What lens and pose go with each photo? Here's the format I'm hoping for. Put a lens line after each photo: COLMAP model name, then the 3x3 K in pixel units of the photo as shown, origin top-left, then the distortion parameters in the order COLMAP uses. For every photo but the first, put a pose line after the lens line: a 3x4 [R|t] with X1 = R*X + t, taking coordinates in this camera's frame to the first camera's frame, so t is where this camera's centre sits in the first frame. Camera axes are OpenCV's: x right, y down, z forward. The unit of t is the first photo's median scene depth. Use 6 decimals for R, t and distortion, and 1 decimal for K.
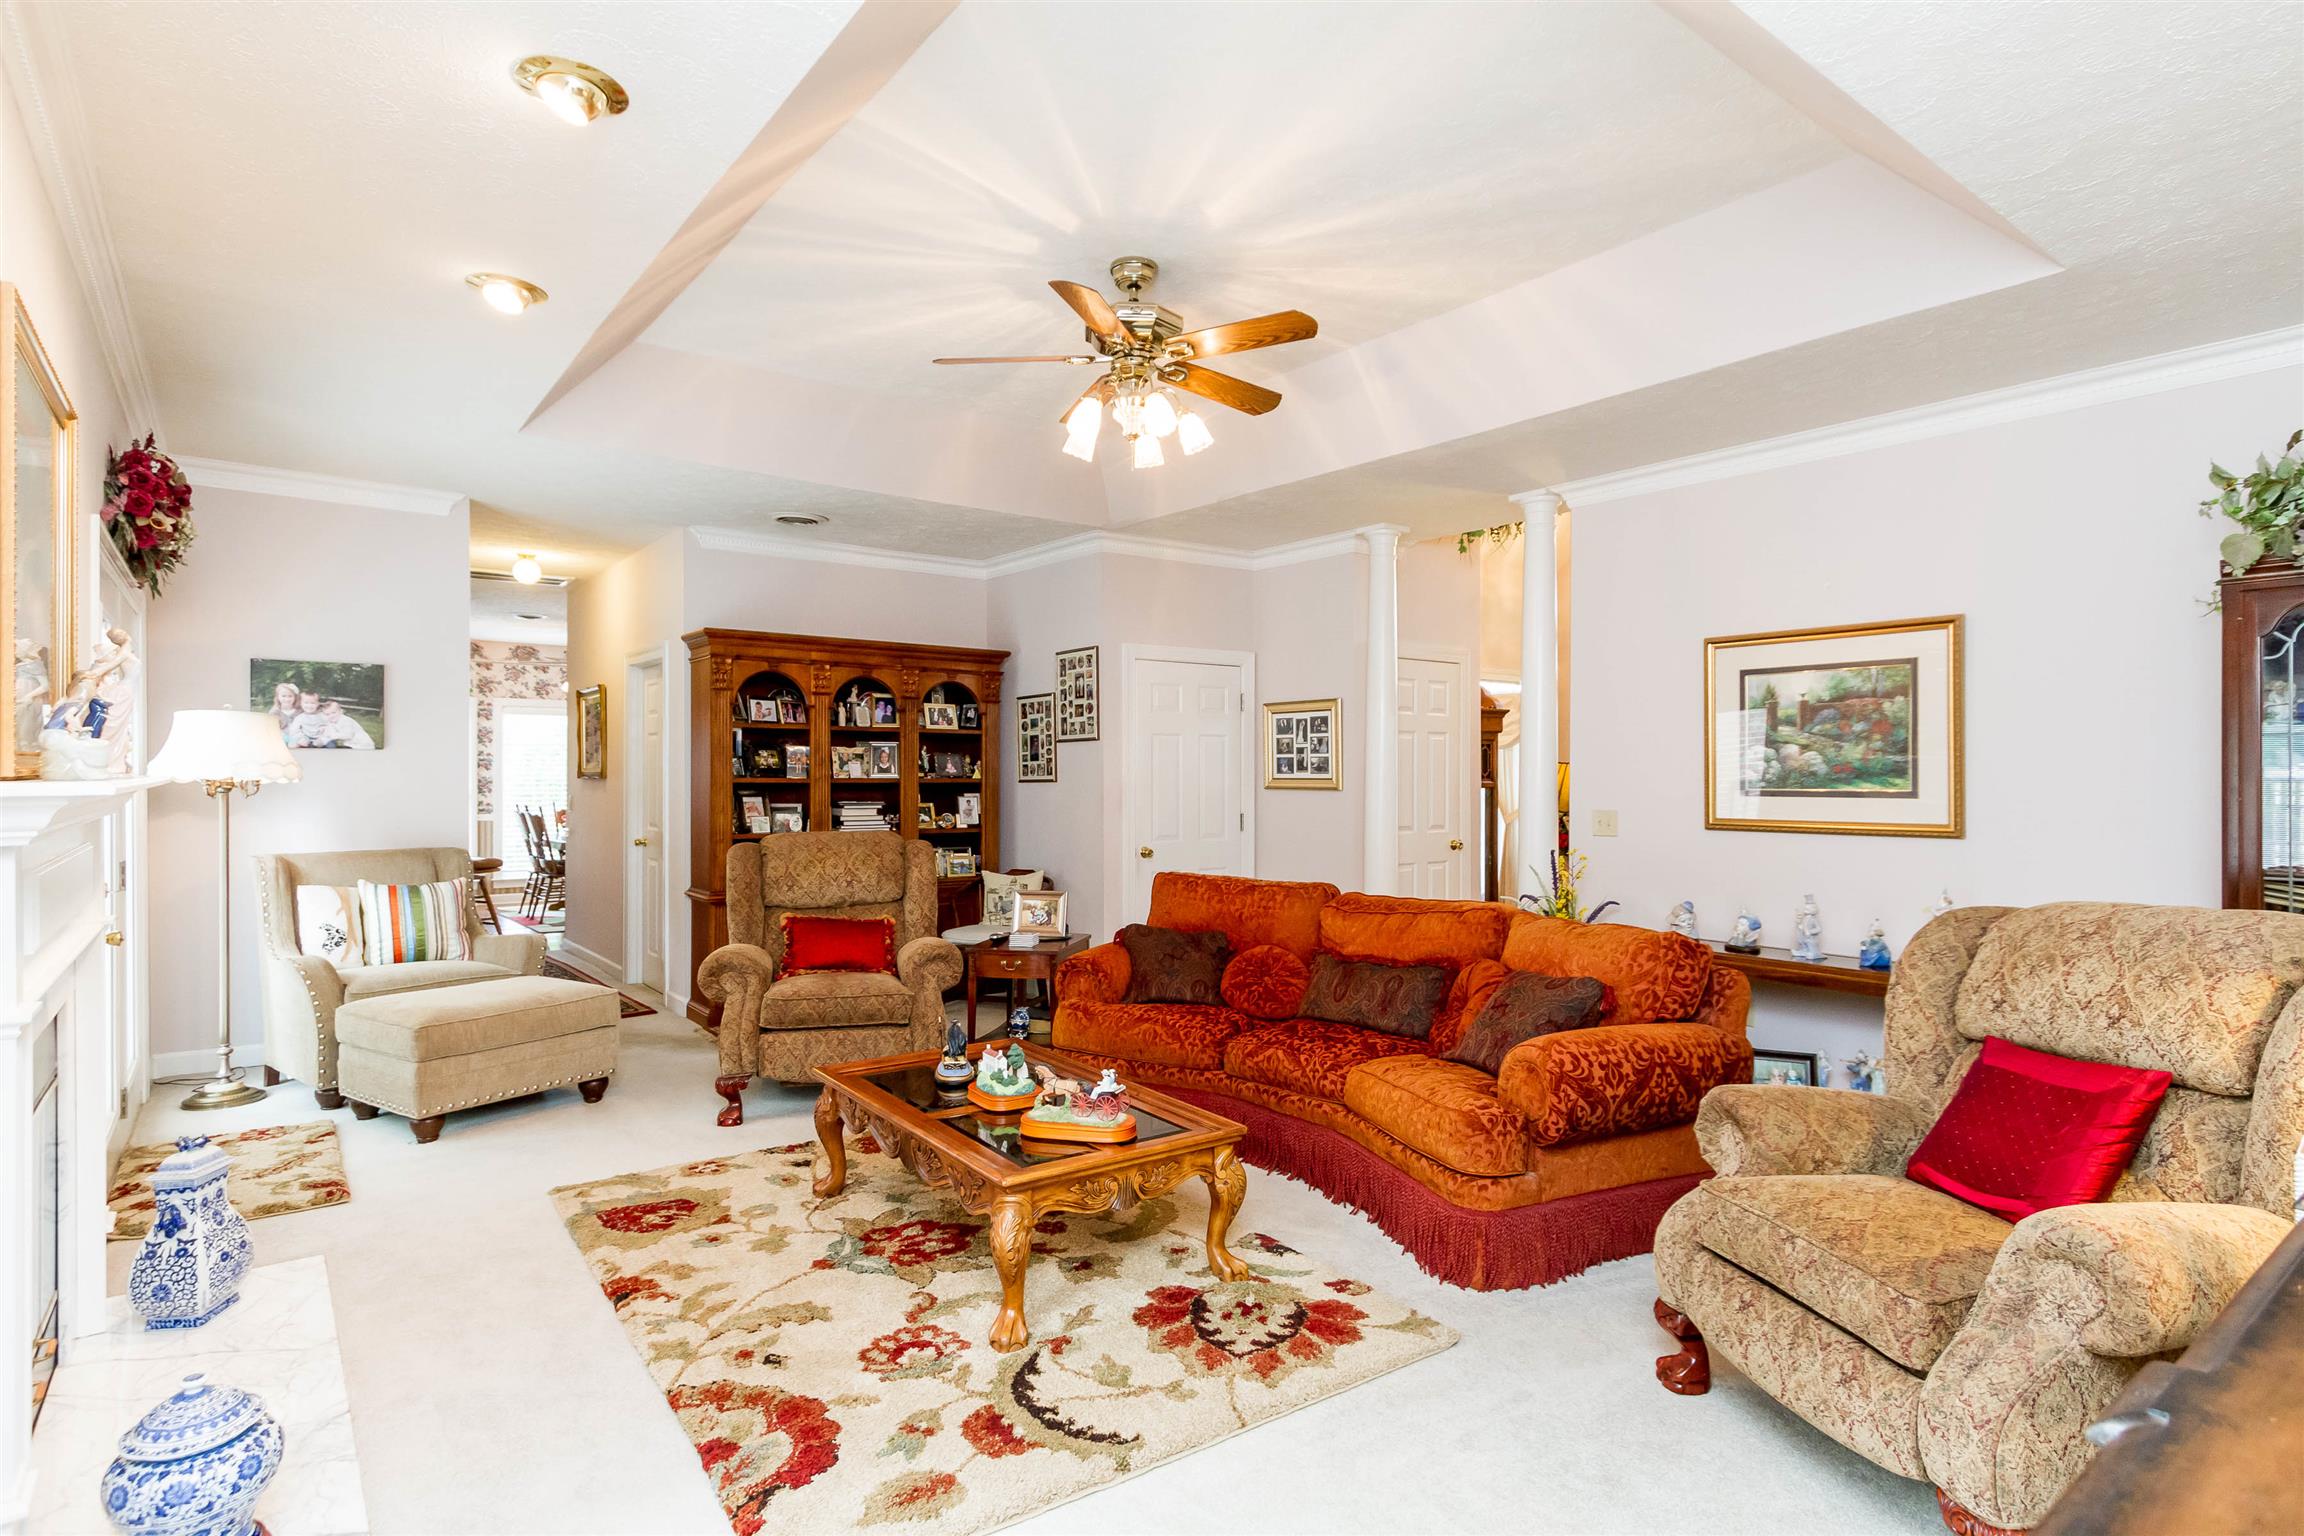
lens RADIAL K [[1198.6, 0, 1160.8], [0, 1198.6, 772.5], [0, 0, 1]] dist [0.015706, -0.000824]
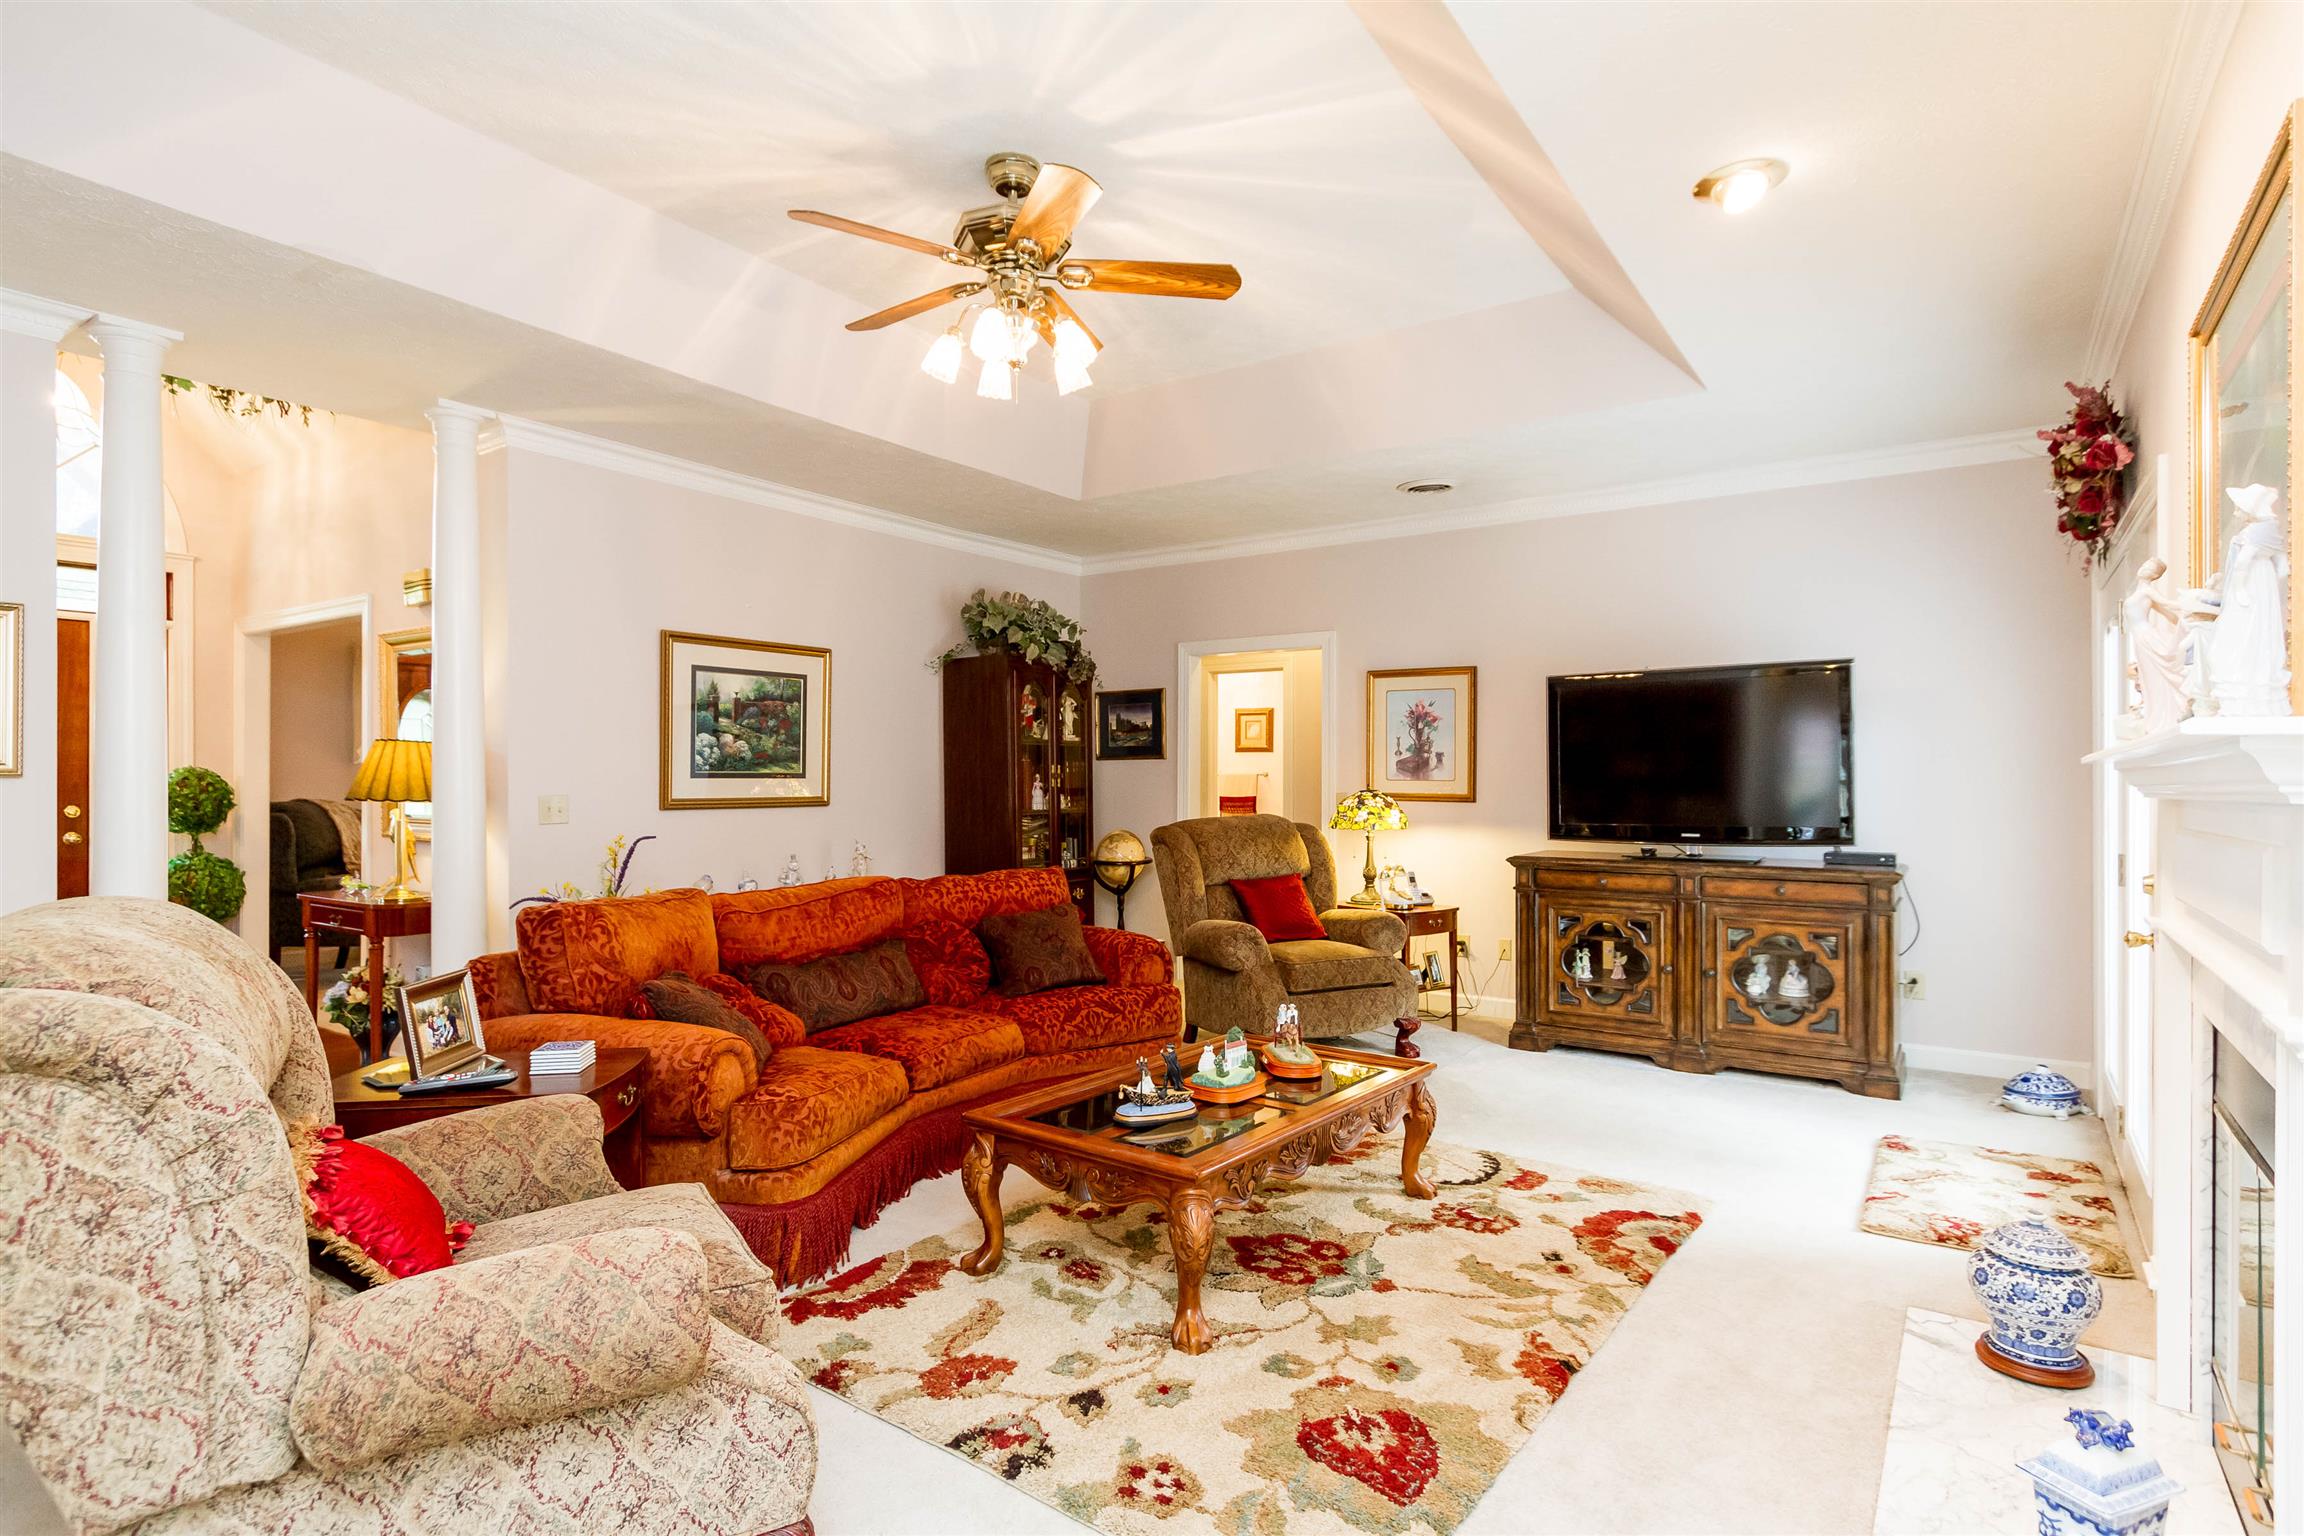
lens RADIAL K [[1198.6, 0, 1158.4], [0, 1198.6, 774.3], [0, 0, 1]] dist [0.015706, -0.000824]
pose [[-0.313592, 0.000309, 0.949558, -0.985251], [-0.006158, 0.999978, -0.002359, 0.022397], [-0.949538, -0.006588, -0.313583, 1.308549]]
